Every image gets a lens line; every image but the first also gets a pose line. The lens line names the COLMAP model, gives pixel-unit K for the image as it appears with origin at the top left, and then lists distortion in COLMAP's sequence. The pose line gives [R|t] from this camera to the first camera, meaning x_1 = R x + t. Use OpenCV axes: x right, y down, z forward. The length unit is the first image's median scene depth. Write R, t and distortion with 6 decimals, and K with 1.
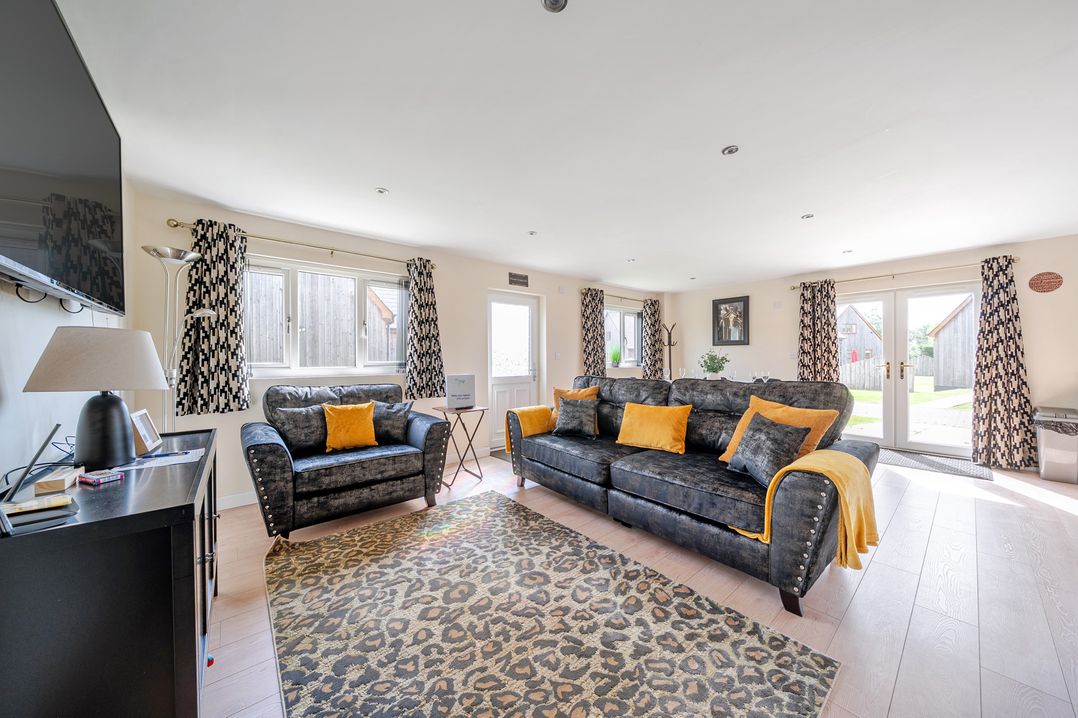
lens RADIAL K [[370.8, 0, 534.9], [0, 370.8, 359.4], [0, 0, 1]] dist [-0.001417, -0.000558]
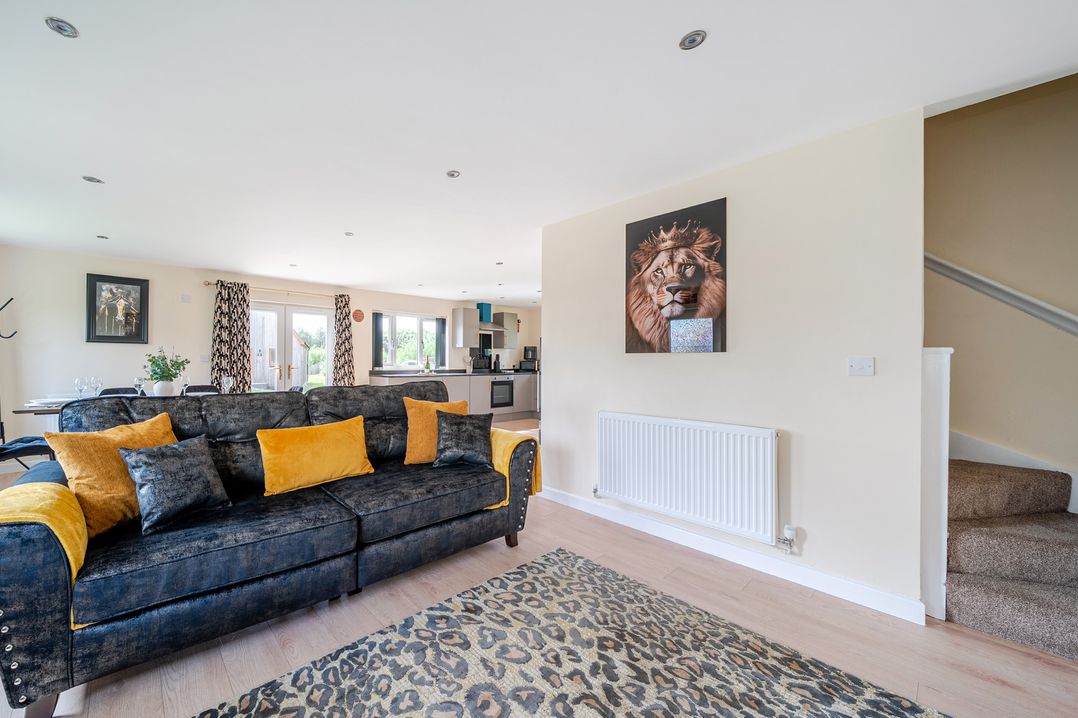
lens RADIAL K [[401.3, 0, 449.3], [0, 401.3, 361.2], [0, 0, 1]] dist [-0.003548, -0.000611]
pose [[0.016236, 0.005010, 0.999856, -0.377044], [-0.002075, 0.999985, -0.004977, -0.000713], [-0.999866, -0.001994, 0.016247, 0.563578]]
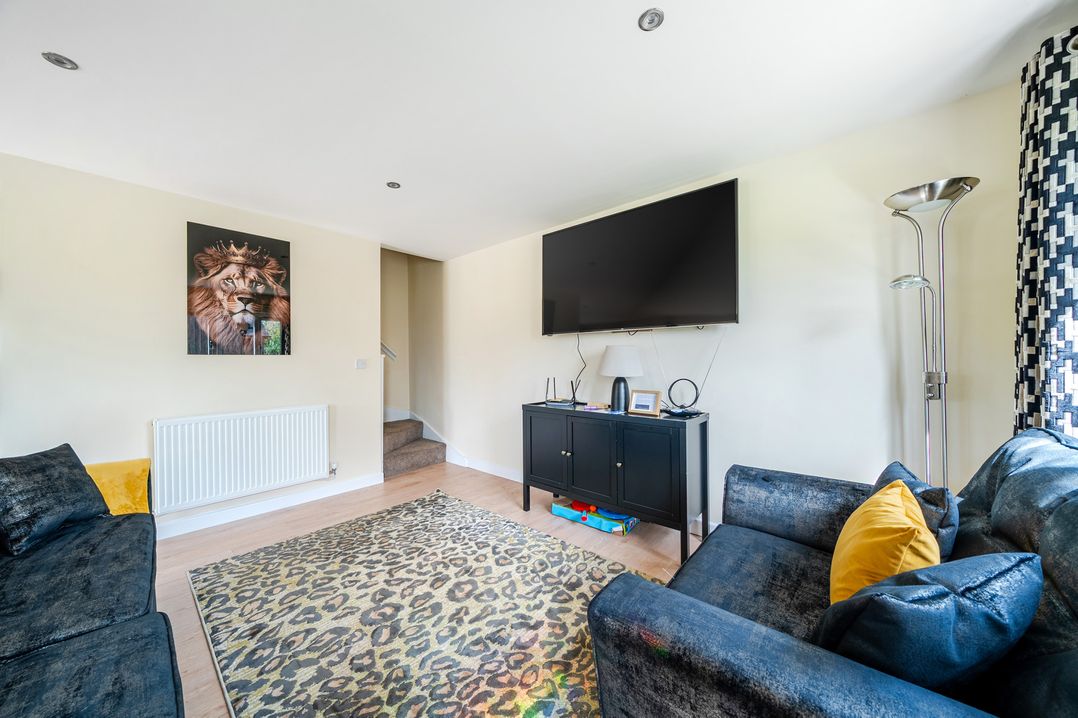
lens RADIAL K [[368.0, 0, 534.2], [0, 368.0, 360.5], [0, 0, 1]] dist [-0.001875, -0.000011]
pose [[-0.987643, 0.014580, -0.156038, -0.125263], [0.014223, 0.999893, 0.003406, -0.002471], [0.156071, 0.001144, -0.987745, 1.022997]]
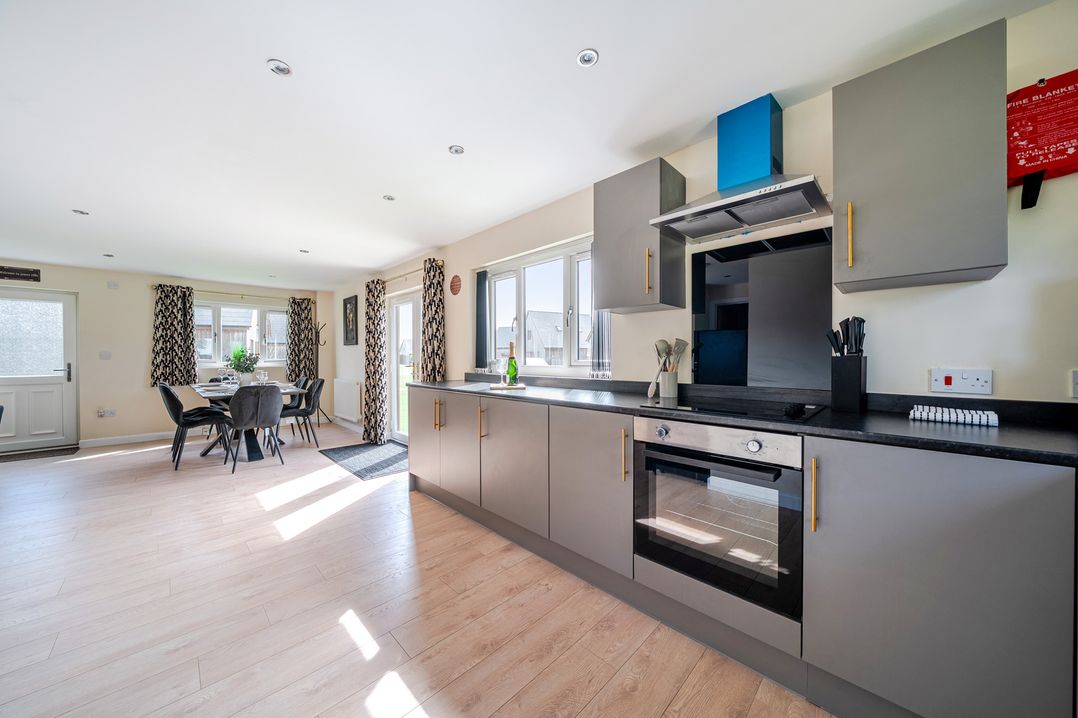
lens RADIAL K [[372.3, 0, 540.7], [0, 372.3, 359.1], [0, 0, 1]] dist [-0.003964, 0.000127]
pose [[0.996485, 0.001899, 0.083749, 1.525310], [-0.002225, 0.999990, 0.003808, -0.007200], [-0.083741, -0.003981, 0.996480, -0.054030]]
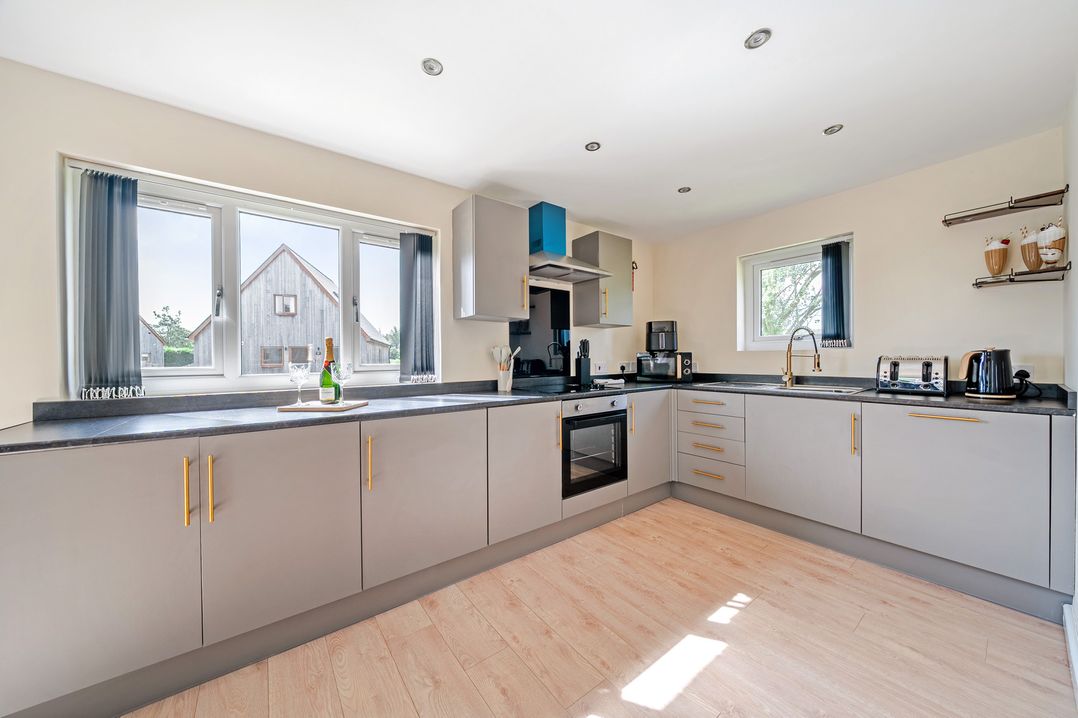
lens RADIAL K [[370.8, 0, 533.9], [0, 370.8, 359.3], [0, 0, 1]] dist [-0.001417, -0.000558]
pose [[0.051973, 0.004644, 0.998638, 1.047018], [0.010403, 0.999932, -0.005192, -0.004840], [-0.998594, 0.010659, 0.051921, 0.398798]]
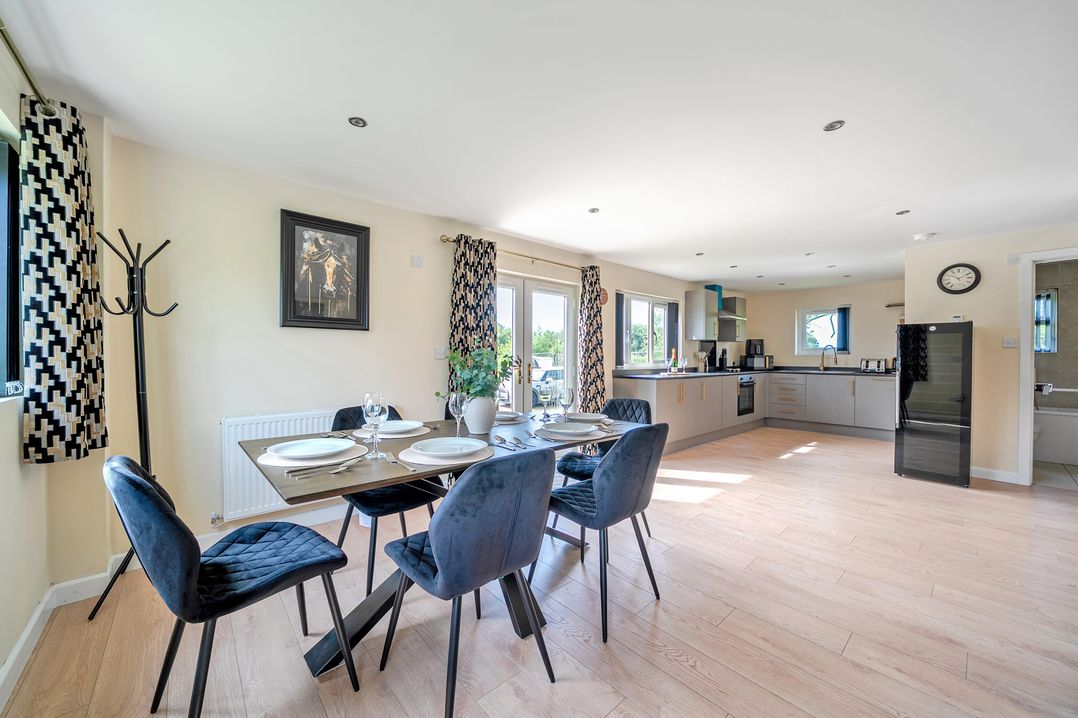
lens RADIAL K [[392.6, 0, 541.0], [0, 392.6, 366.3], [0, 0, 1]] dist [-0.000111, -0.000107]
pose [[-0.024335, -0.018888, 0.999525, 0.094689], [-0.000677, 0.999822, 0.018877, -0.004456], [-0.999704, -0.000217, -0.024344, 1.227690]]
